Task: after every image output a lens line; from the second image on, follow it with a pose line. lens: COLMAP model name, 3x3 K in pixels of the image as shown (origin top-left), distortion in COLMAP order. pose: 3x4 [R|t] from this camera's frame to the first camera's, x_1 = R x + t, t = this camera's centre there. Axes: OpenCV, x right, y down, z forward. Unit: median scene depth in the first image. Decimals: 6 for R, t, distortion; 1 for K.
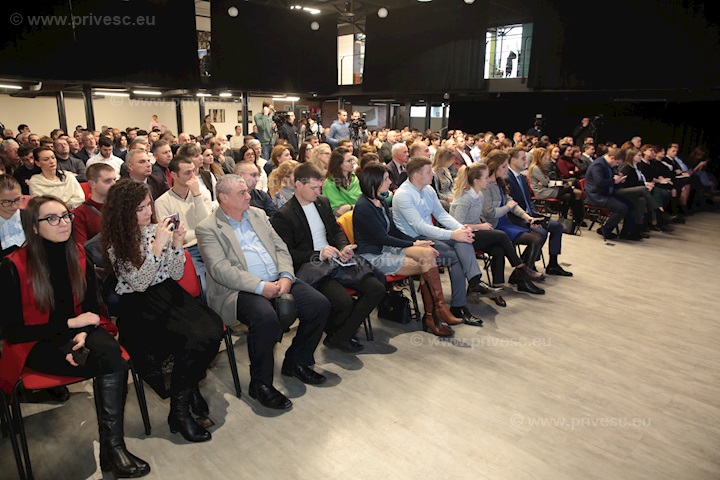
lens RADIAL K [[485.1, 0, 360.0], [0, 485.1, 240.0], [0, 0, 1]] dist [-0.113491, 0.085562]
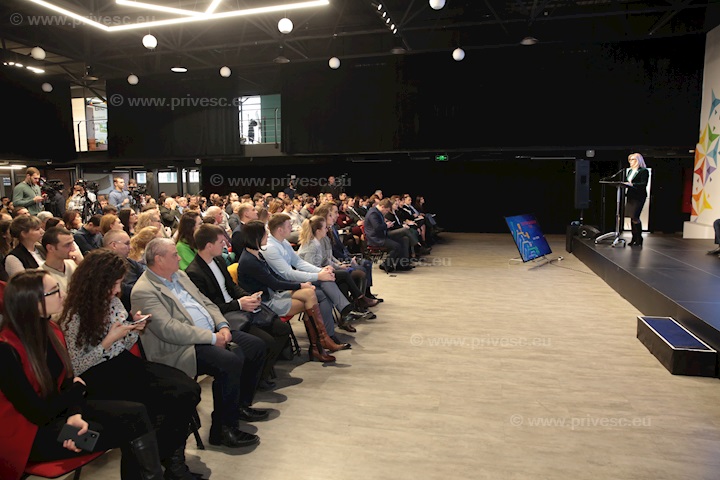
lens RADIAL K [[485.1, 0, 360.0], [0, 485.1, 240.0], [0, 0, 1]] dist [-0.113491, 0.085562]
pose [[0.849637, -0.089008, 0.519802, -0.318513], [0.154344, 0.984465, -0.083707, 0.016021], [-0.504276, 0.151349, 0.850176, -0.074765]]
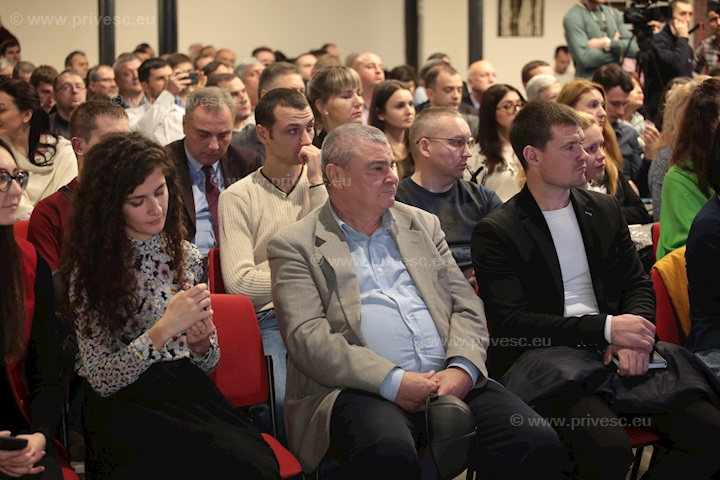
lens RADIAL K [[1602.6, 0, 360.0], [0, 1602.6, 240.0], [0, 0, 1]] dist [-0.631992, 5.772186]
pose [[0.923738, 0.035457, -0.381381, 0.204335], [-0.077466, 0.992424, -0.095365, 0.074166], [0.375110, 0.117636, 0.919486, -0.213908]]
